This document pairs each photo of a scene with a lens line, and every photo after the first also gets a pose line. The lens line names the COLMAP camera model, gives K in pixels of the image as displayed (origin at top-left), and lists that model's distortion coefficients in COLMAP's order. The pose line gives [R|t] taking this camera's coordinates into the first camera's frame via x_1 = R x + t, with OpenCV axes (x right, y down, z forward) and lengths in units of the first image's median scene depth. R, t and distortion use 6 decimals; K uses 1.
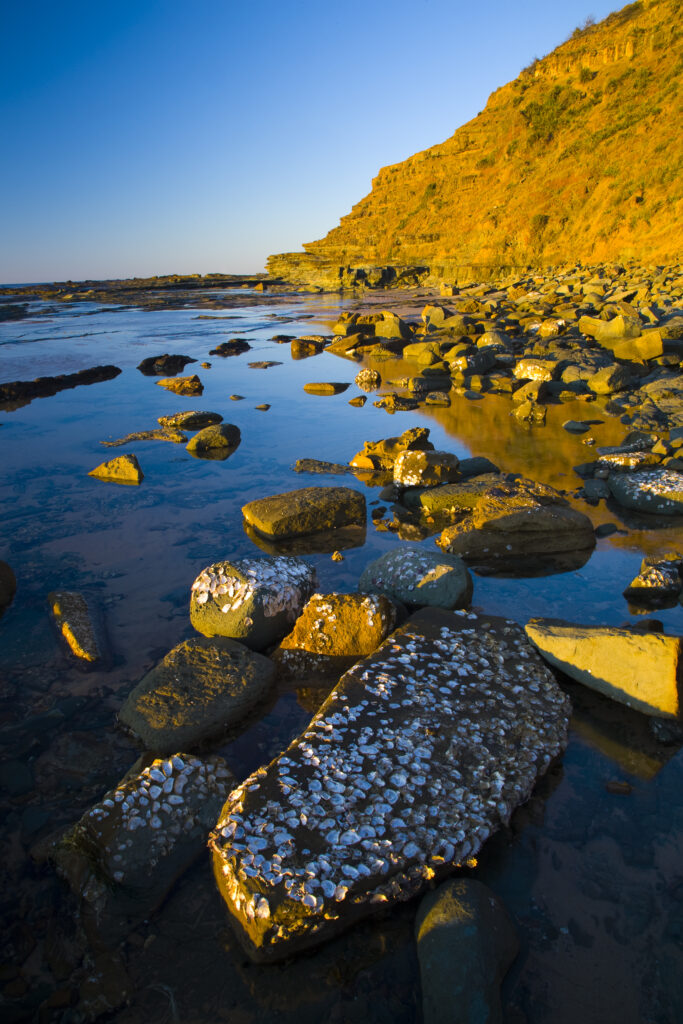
lens RADIAL K [[691.2, 0, 332.4], [0, 691.2, 515.3], [0, 0, 1]] dist [-0.125273, 0.064212]
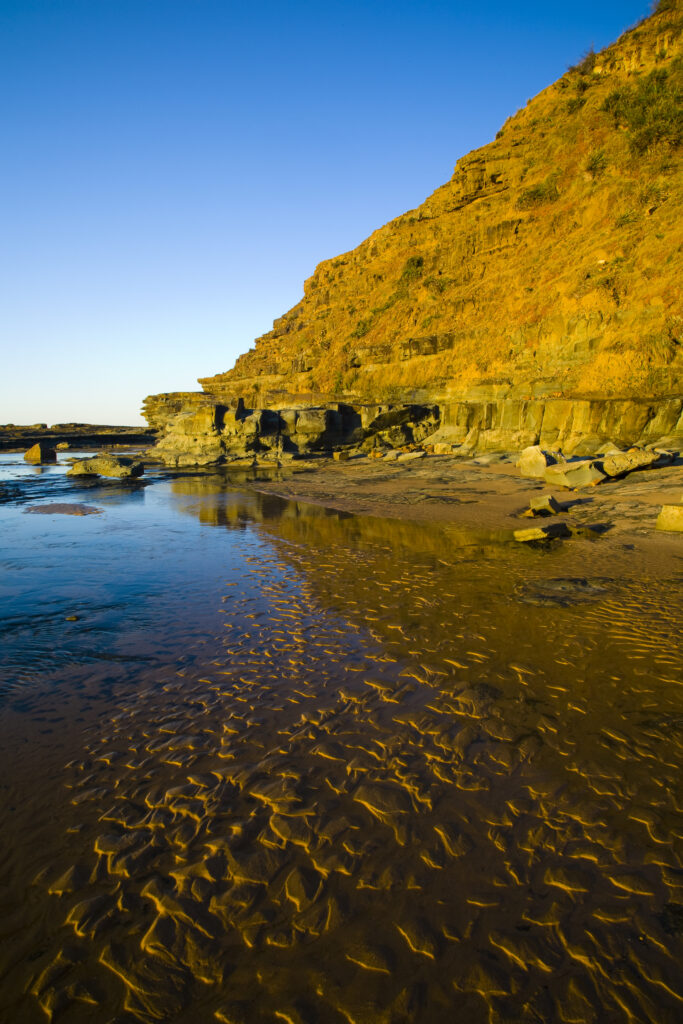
lens RADIAL K [[708.4, 0, 341.5], [0, 708.4, 512.0], [0, 0, 1]] dist [-0.113058, 0.072182]
pose [[0.994947, -0.007304, 0.100138, 0.040505], [0.028943, 0.975879, -0.216384, -0.215471], [-0.096142, 0.218189, 0.971159, 0.614821]]
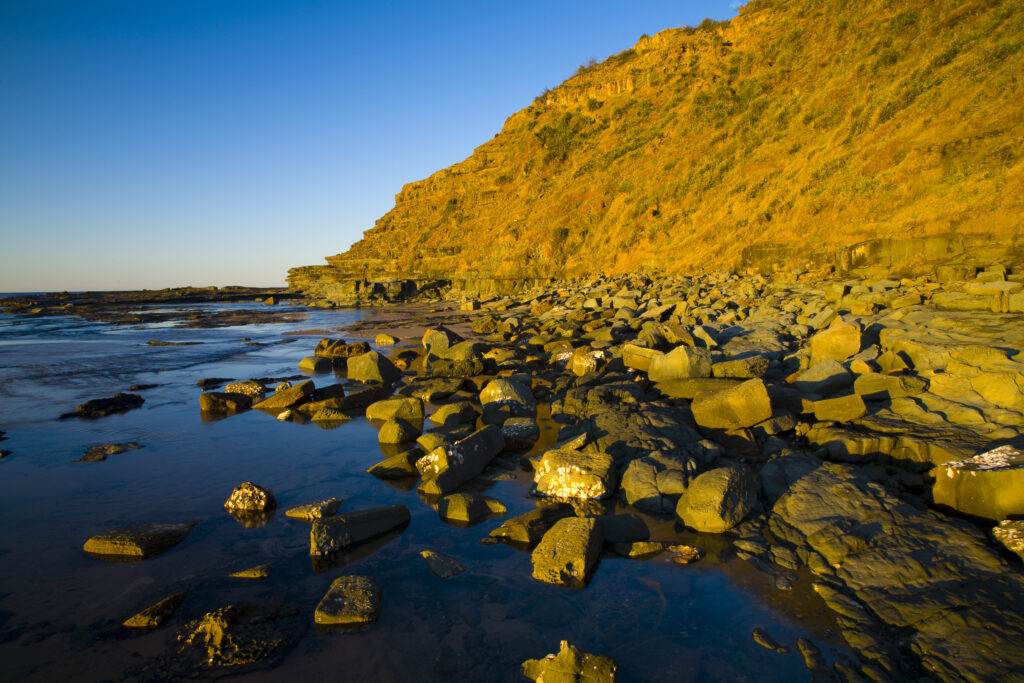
lens RADIAL K [[691.2, 0, 511.8], [0, 691.2, 334.7], [0, 0, 1]] dist [-0.125273, 0.064212]
pose [[0.978458, -0.011562, 0.206121, 0.024991], [0.066138, 0.963363, -0.259918, -0.031871], [-0.195564, 0.267952, 0.943375, 0.083172]]
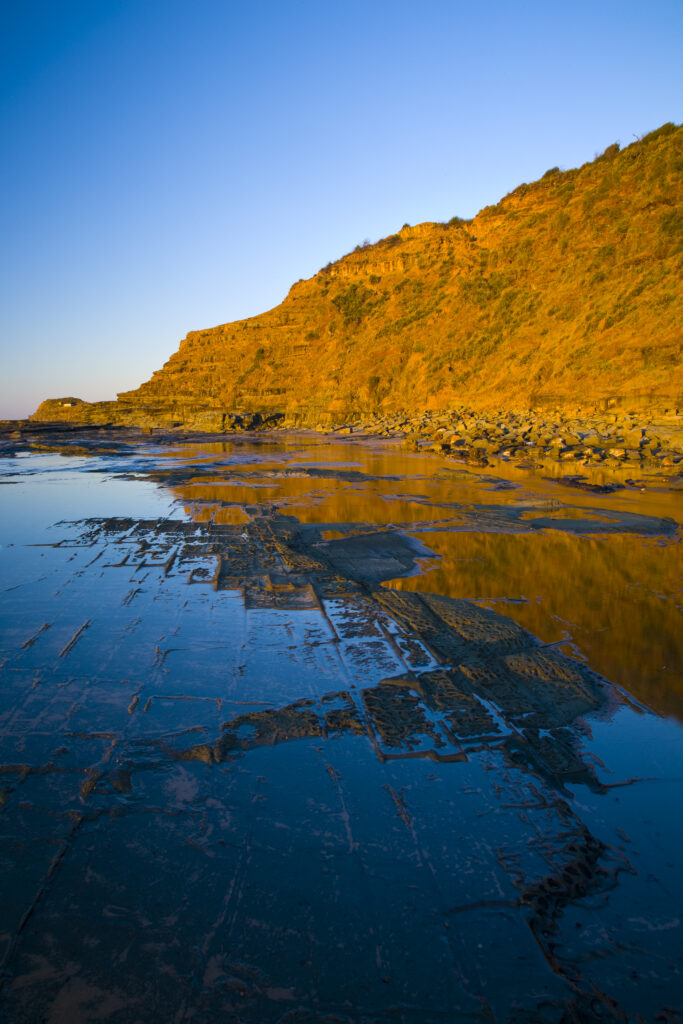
lens RADIAL K [[697.9, 0, 335.5], [0, 697.9, 513.8], [0, 0, 1]] dist [-0.122581, 0.065789]
pose [[0.906128, -0.052602, 0.419721, -0.339226], [0.137990, 0.974716, -0.175746, 0.063987], [-0.399864, 0.217165, 0.890476, -0.170081]]
